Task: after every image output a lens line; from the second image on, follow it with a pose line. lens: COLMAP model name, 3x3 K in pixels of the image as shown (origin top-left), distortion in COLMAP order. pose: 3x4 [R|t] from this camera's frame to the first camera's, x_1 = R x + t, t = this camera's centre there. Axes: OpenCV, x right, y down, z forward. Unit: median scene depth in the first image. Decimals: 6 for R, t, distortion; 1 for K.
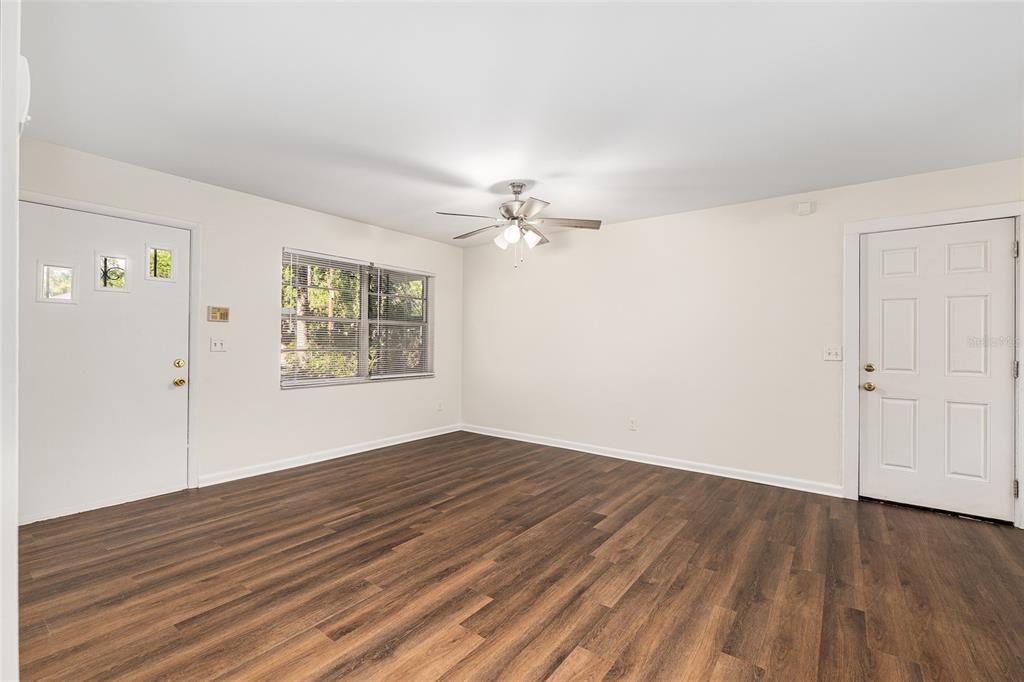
lens RADIAL K [[436.4, 0, 519.3], [0, 436.4, 346.6], [0, 0, 1]] dist [-0.004472, -0.000372]
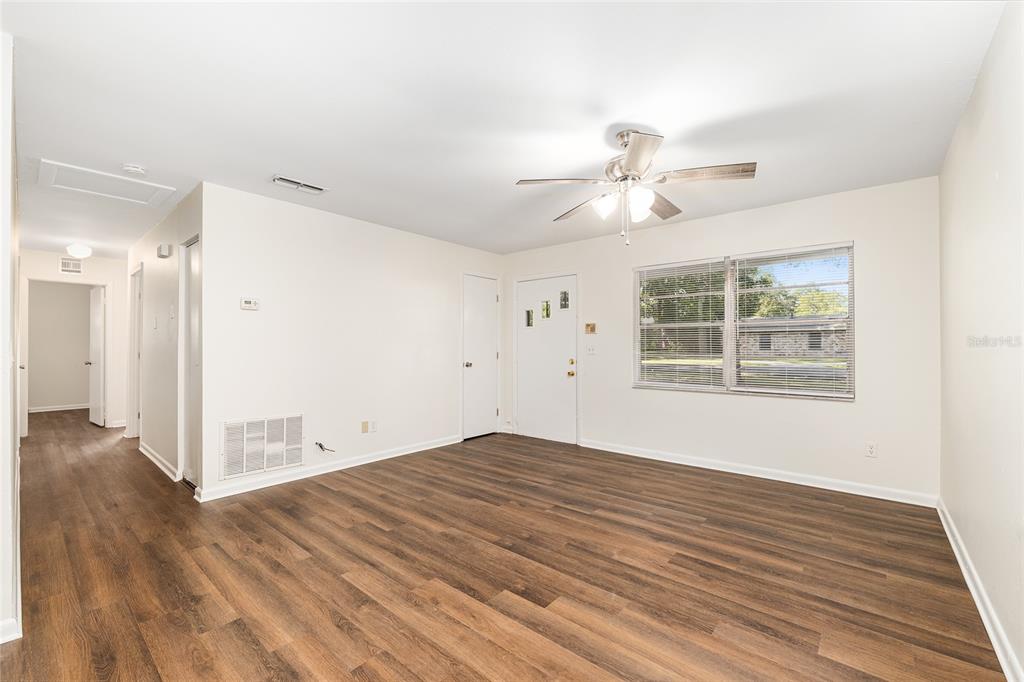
lens RADIAL K [[425.2, 0, 506.6], [0, 425.2, 346.0], [0, 0, 1]] dist [-0.012157, 0.000699]
pose [[-0.073560, -0.012486, -0.997213, 0.927921], [-0.010050, 0.999880, -0.011778, 0.003480], [0.997240, 0.009156, -0.073677, 1.082238]]
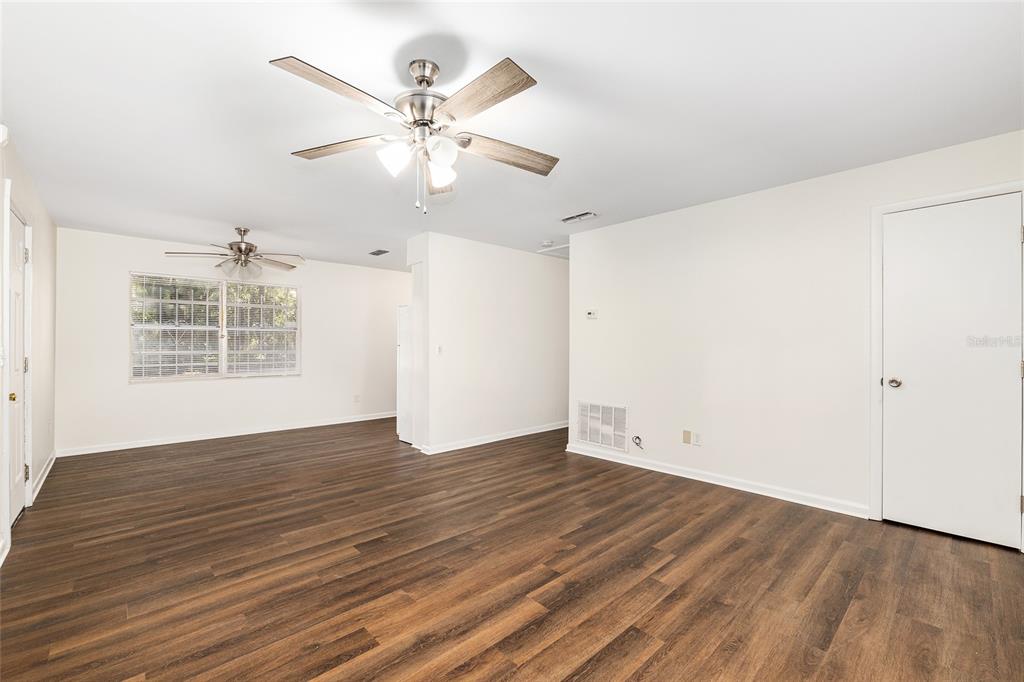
lens RADIAL K [[436.4, 0, 514.7], [0, 436.4, 342.5], [0, 0, 1]] dist [-0.004472, -0.000372]
pose [[-0.982925, -0.010118, 0.183727, -0.292383], [-0.009665, 0.999948, 0.003360, -0.020892], [-0.183752, 0.001527, -0.982972, 1.961174]]
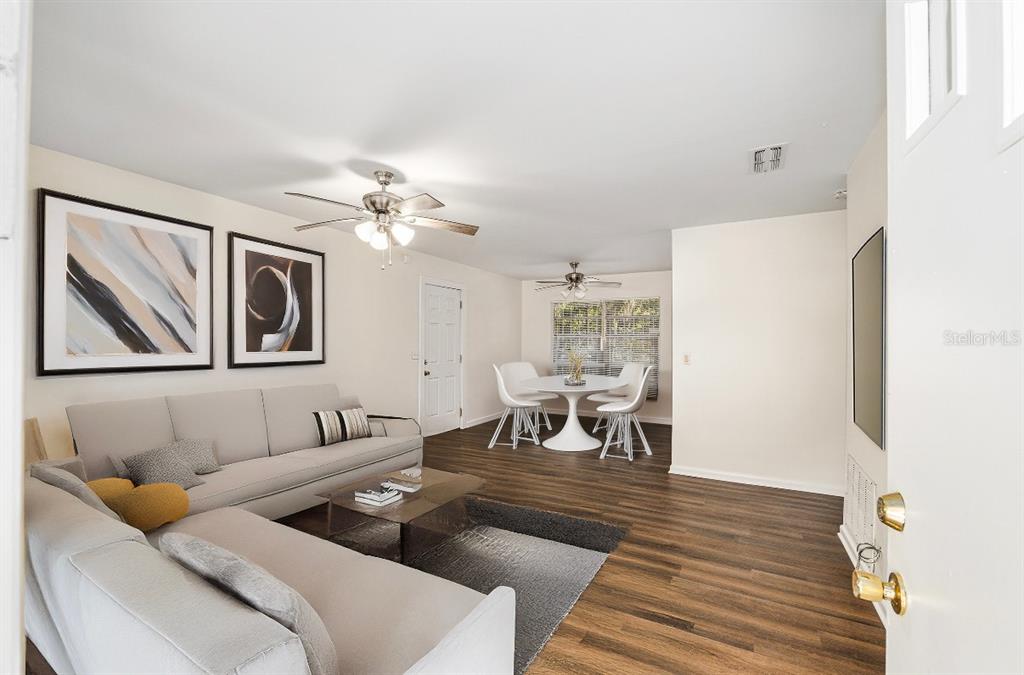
lens RADIAL K [[425.4, 0, 502.9], [0, 425.4, 339.2], [0, 0, 1]] dist [-0.002763, -0.000483]
pose [[-0.119116, -0.001951, 0.992878, -1.109498], [0.000527, 0.999998, 0.002028, -0.056194], [-0.992880, 0.000765, -0.119115, 1.105208]]
